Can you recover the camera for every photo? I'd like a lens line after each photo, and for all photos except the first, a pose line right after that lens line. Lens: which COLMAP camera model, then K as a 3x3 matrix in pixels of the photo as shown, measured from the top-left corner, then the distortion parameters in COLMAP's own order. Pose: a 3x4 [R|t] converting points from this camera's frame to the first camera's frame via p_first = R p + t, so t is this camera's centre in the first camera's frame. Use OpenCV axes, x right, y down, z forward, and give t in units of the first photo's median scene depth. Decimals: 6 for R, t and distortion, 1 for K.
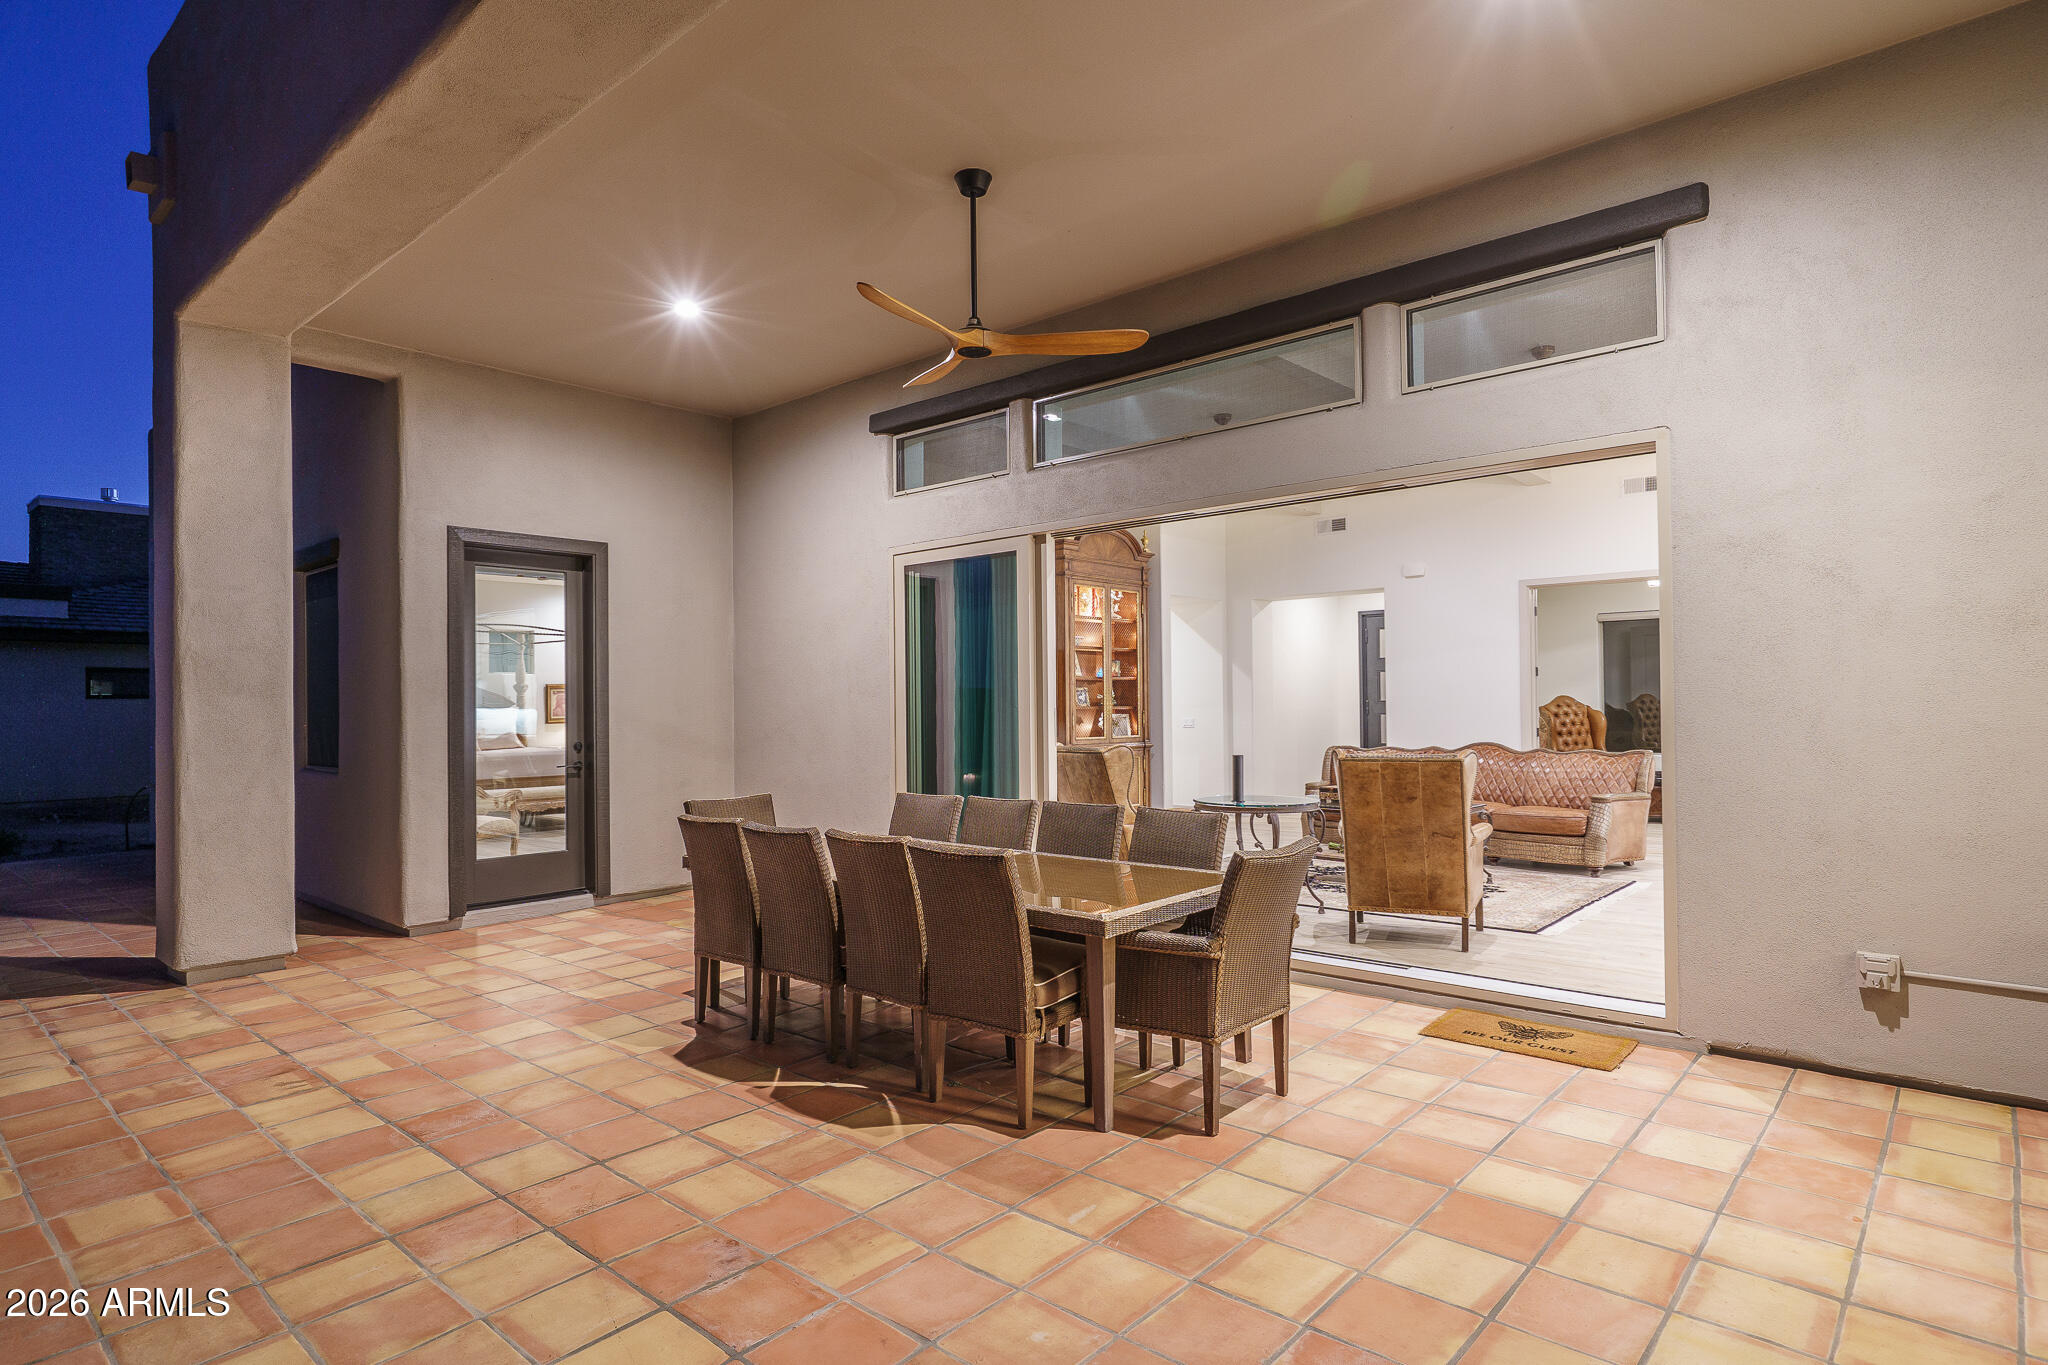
lens RADIAL K [[1119.4, 0, 986.9], [0, 1119.4, 690.4], [0, 0, 1]] dist [0.002681, -0.000978]
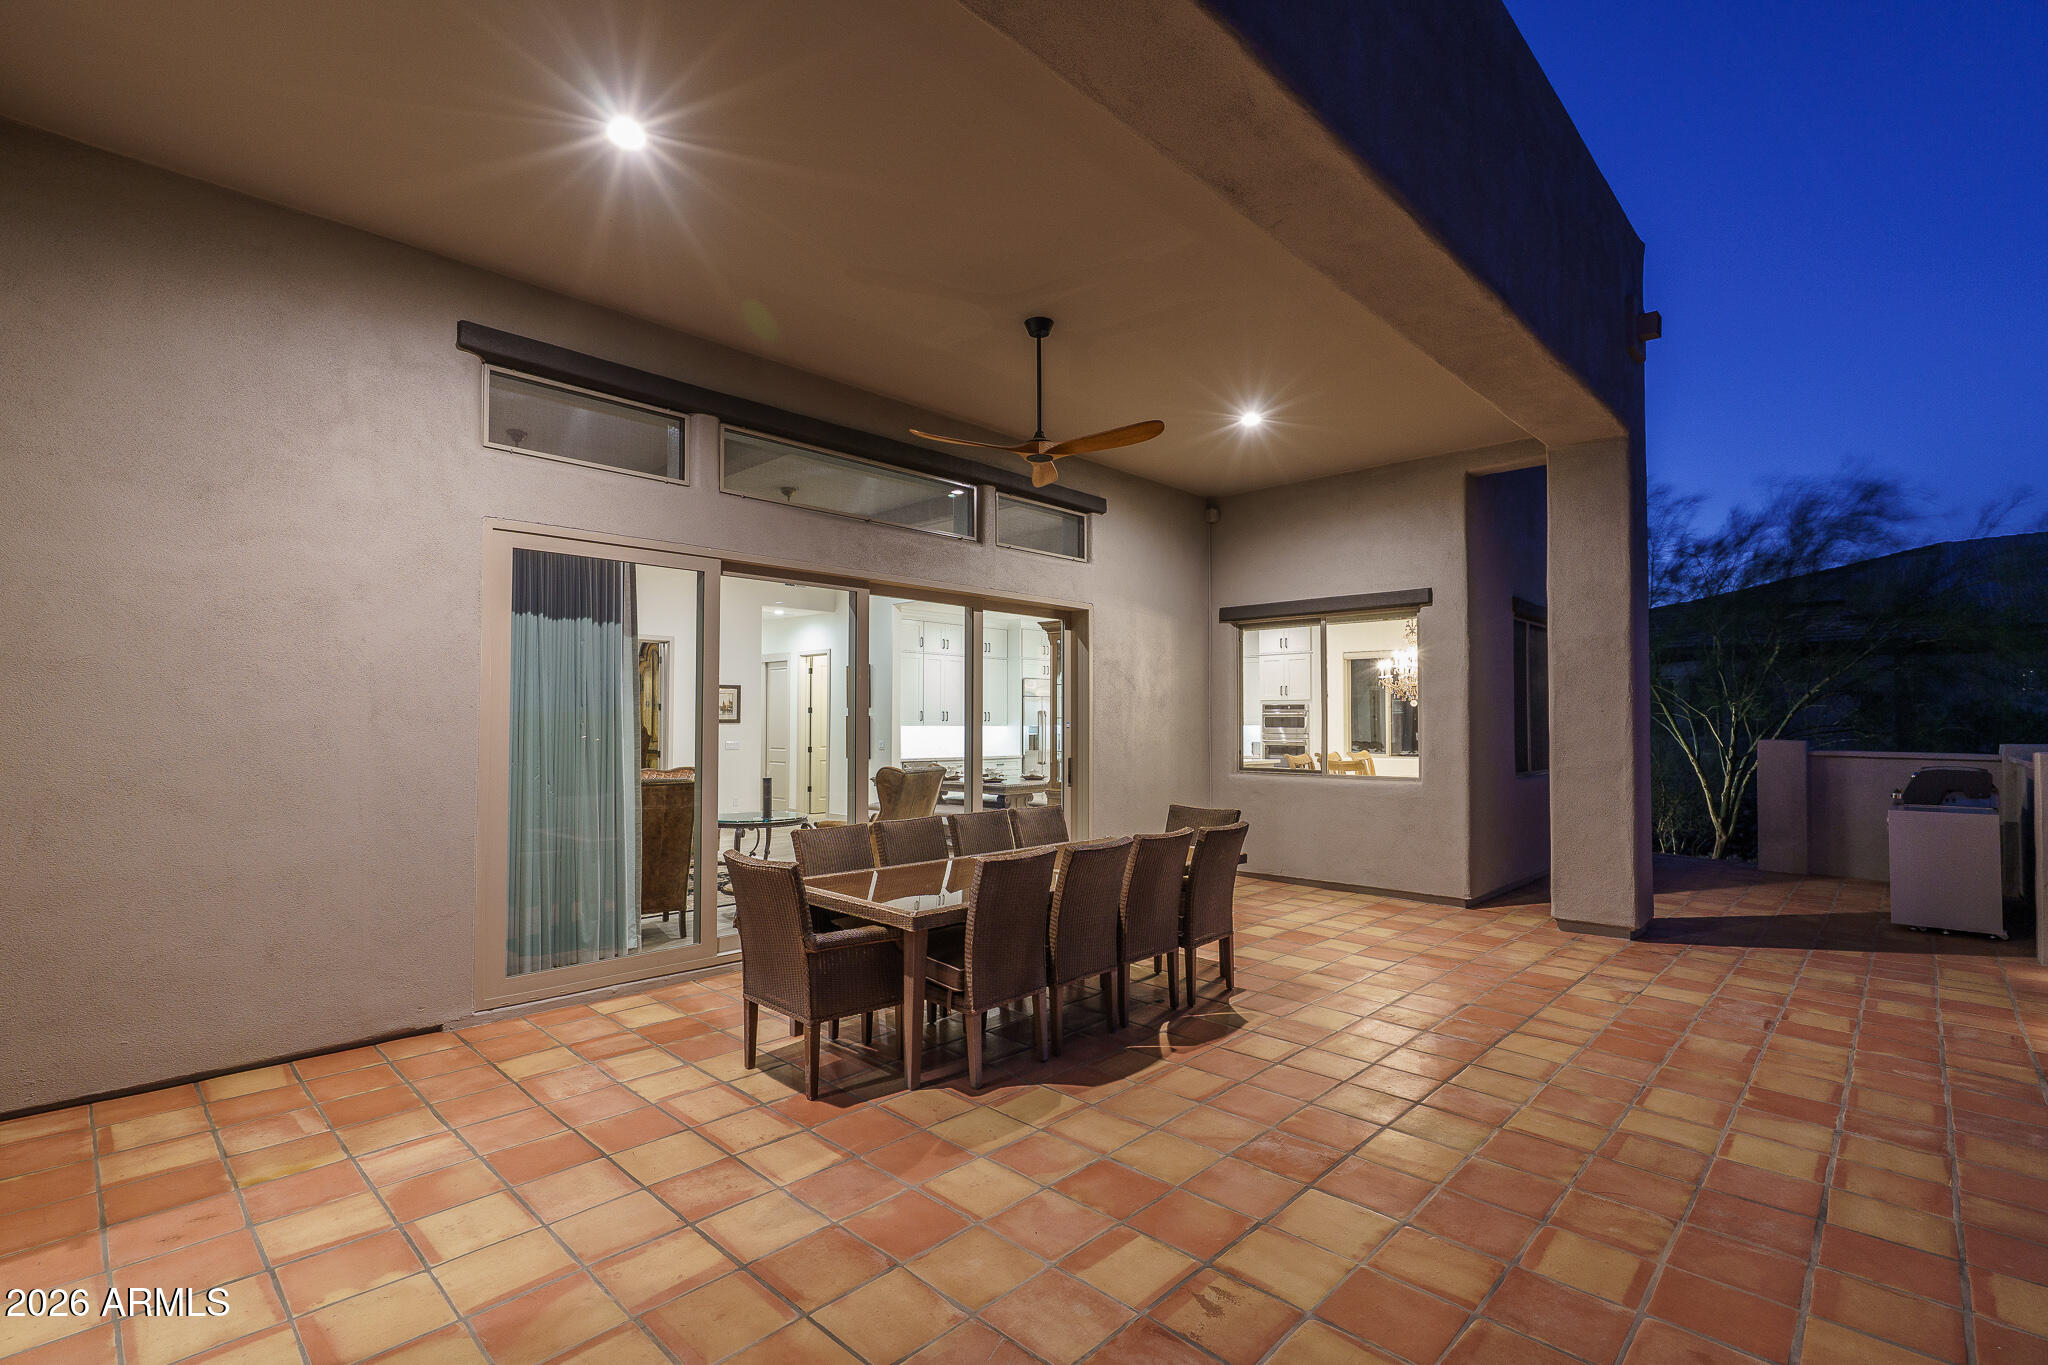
lens RADIAL K [[947.6, 0, 1057.4], [0, 947.6, 691.6], [0, 0, 1]] dist [-0.002607, -0.000116]
pose [[-0.014709, 0.044118, 0.998918, -1.233623], [-0.014299, 0.998915, -0.044329, 0.012062], [-0.999790, -0.014936, -0.014063, 1.134075]]
